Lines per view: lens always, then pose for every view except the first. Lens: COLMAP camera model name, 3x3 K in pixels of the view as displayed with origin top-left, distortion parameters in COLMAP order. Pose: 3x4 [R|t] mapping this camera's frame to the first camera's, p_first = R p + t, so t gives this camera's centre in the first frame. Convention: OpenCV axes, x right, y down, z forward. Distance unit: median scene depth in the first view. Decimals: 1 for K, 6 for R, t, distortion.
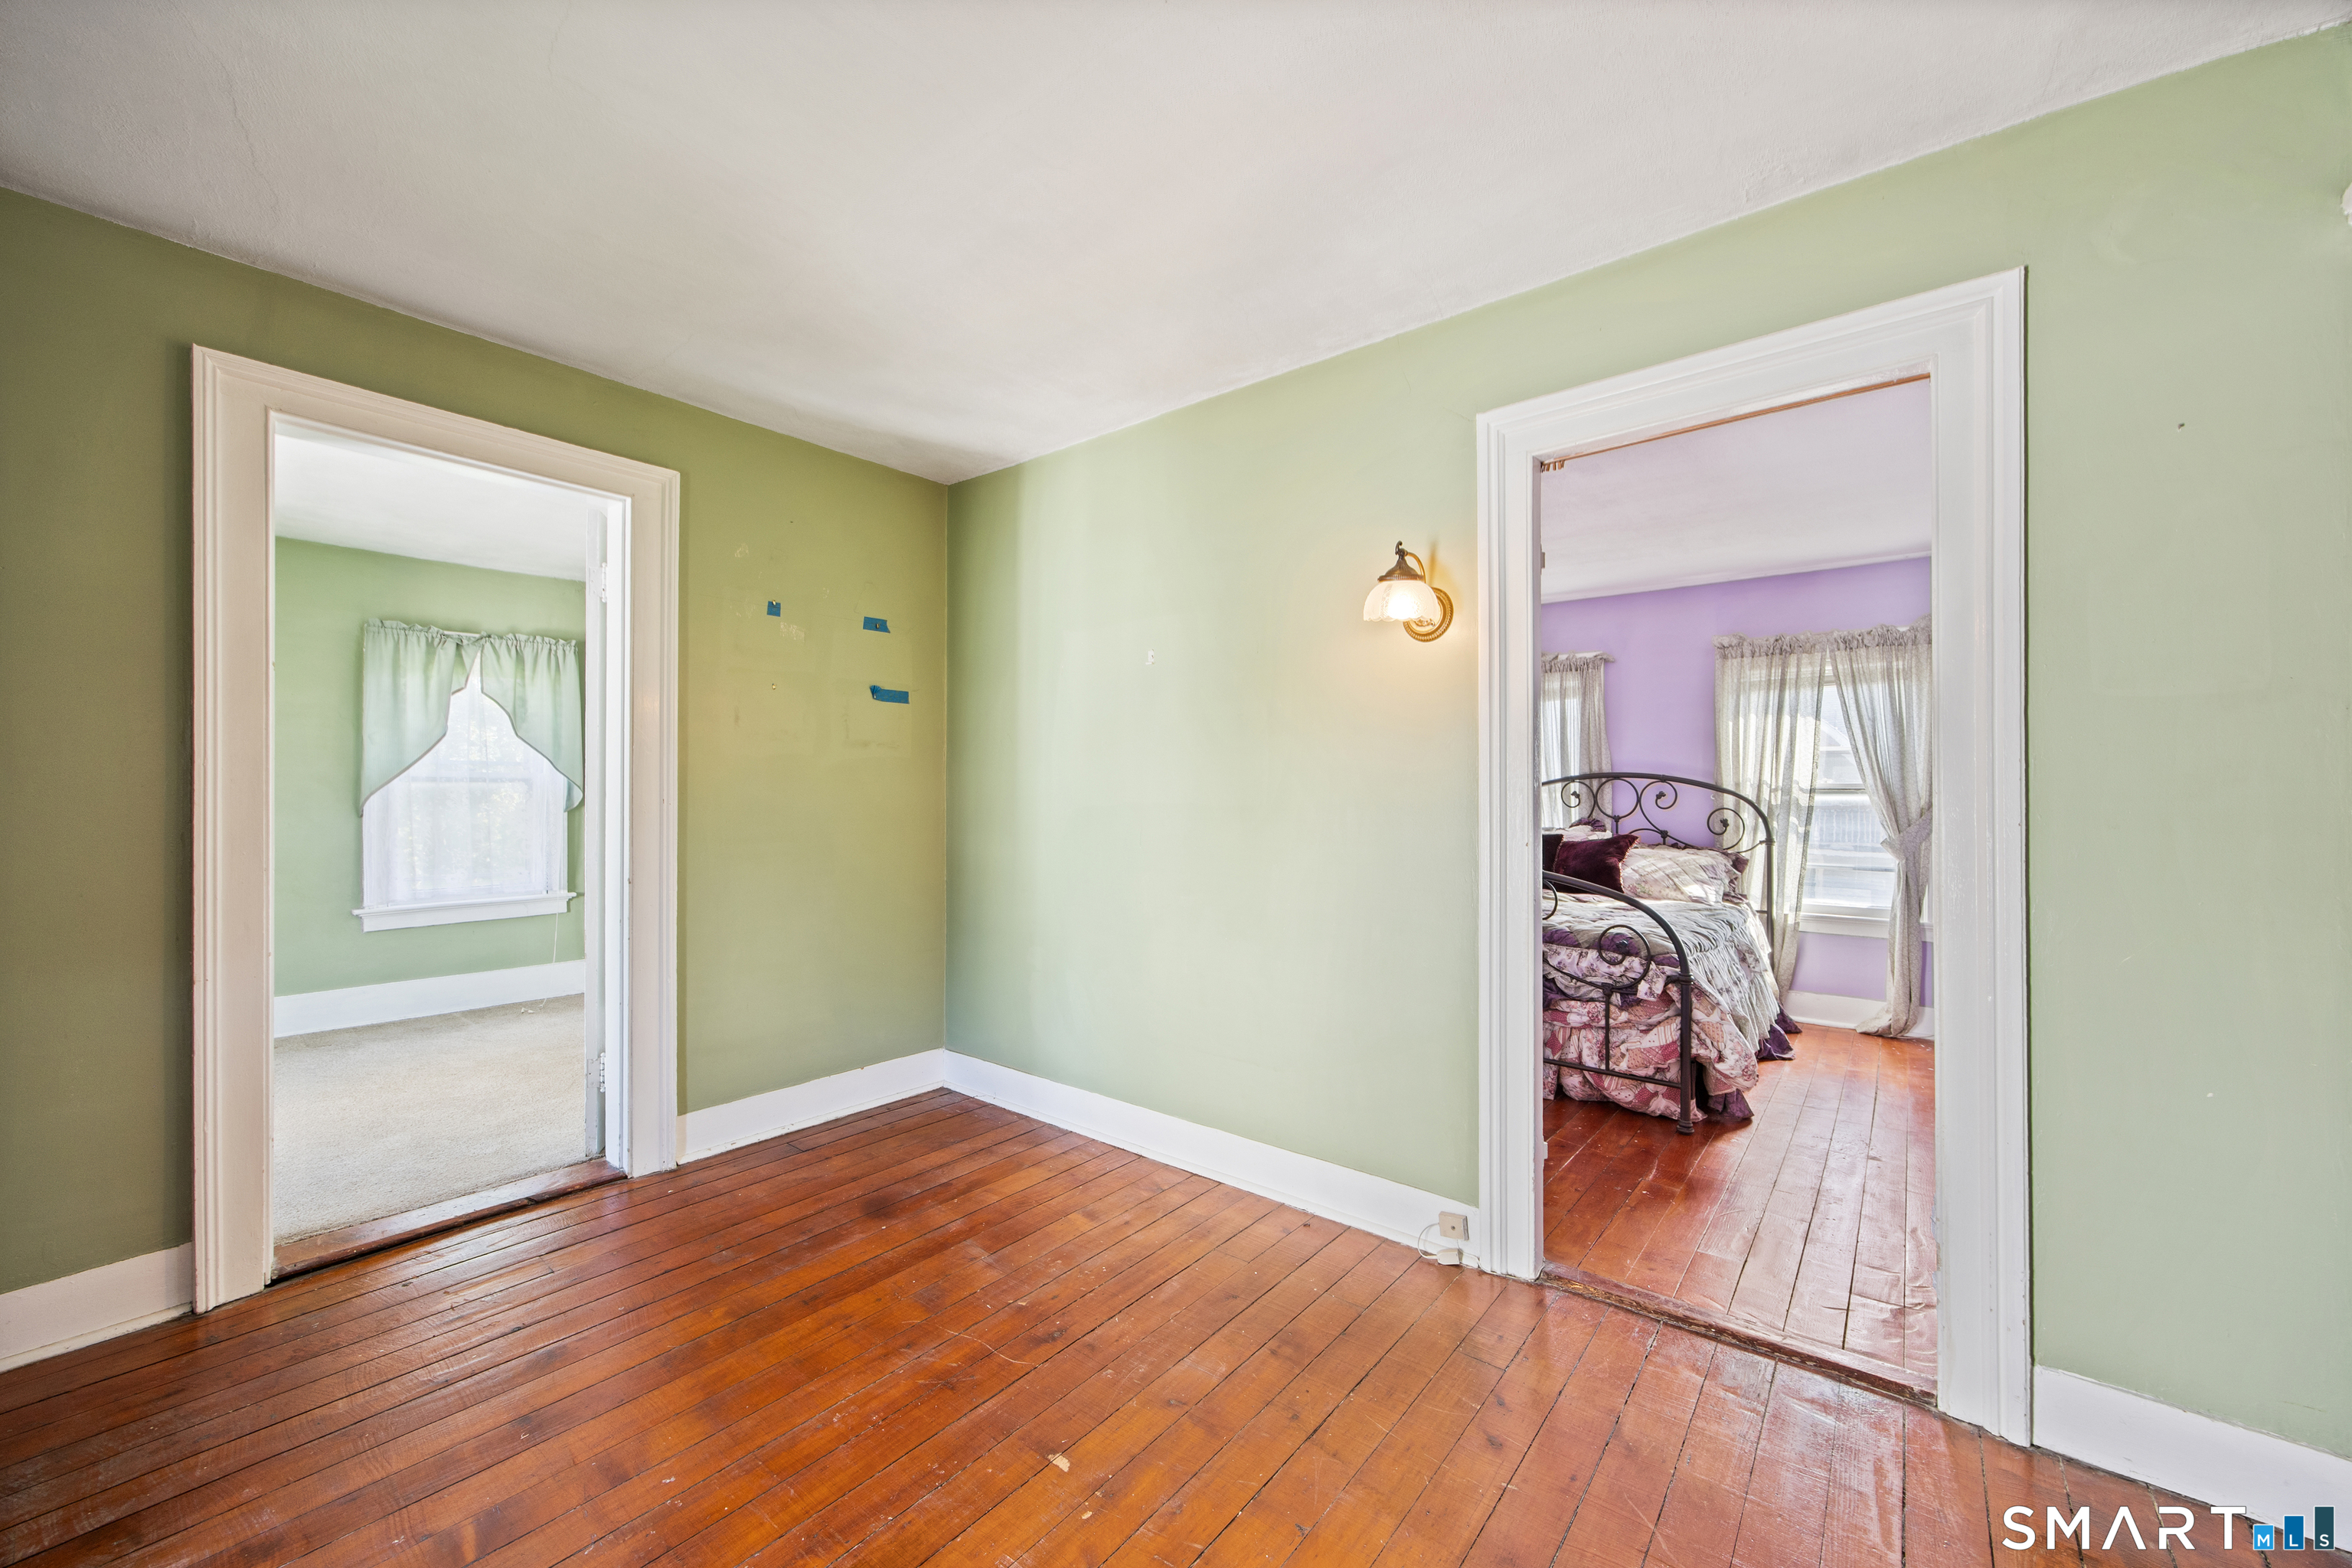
lens RADIAL K [[942.9, 0, 1142.1], [0, 942.9, 786.3], [0, 0, 1]] dist [-0.005584, 0.001634]
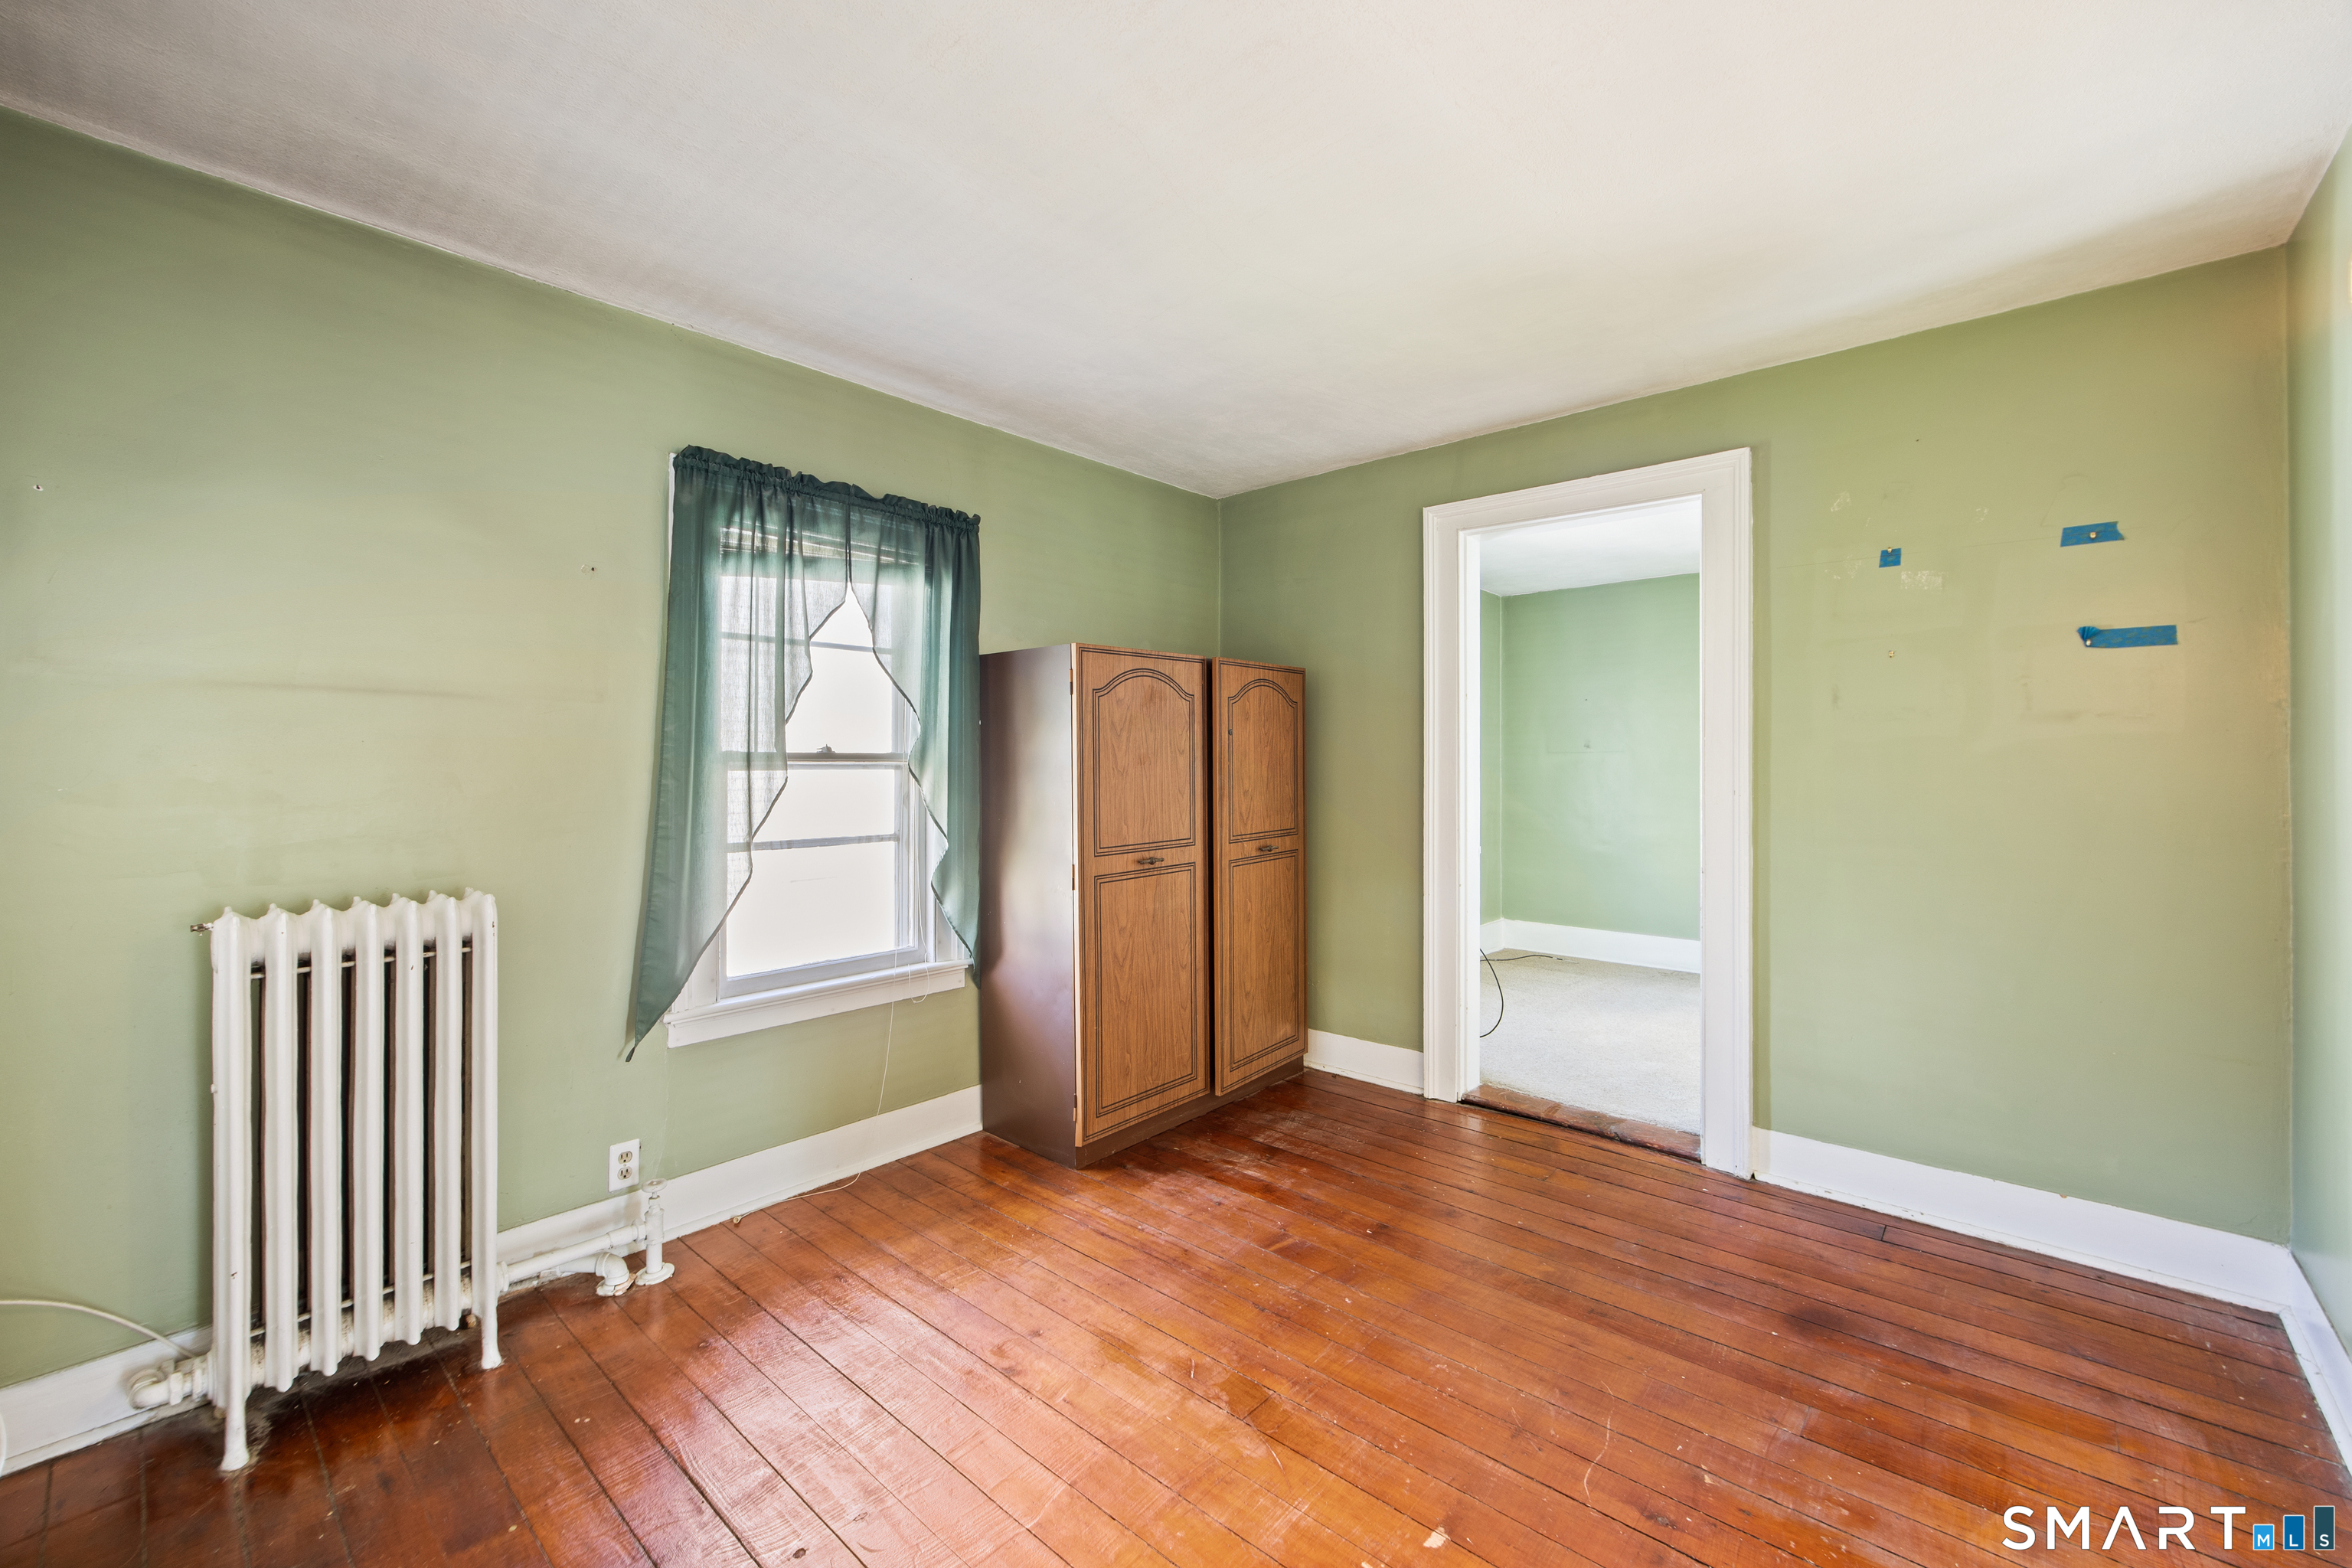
lens RADIAL K [[942.9, 0, 1167.5], [0, 942.9, 755.7], [0, 0, 1]] dist [-0.005584, 0.001634]
pose [[-0.049628, -0.013966, -0.998670, 0.493150], [0.000842, 0.999901, -0.014025, -0.009055], [0.998767, -0.001536, -0.049611, 0.469244]]
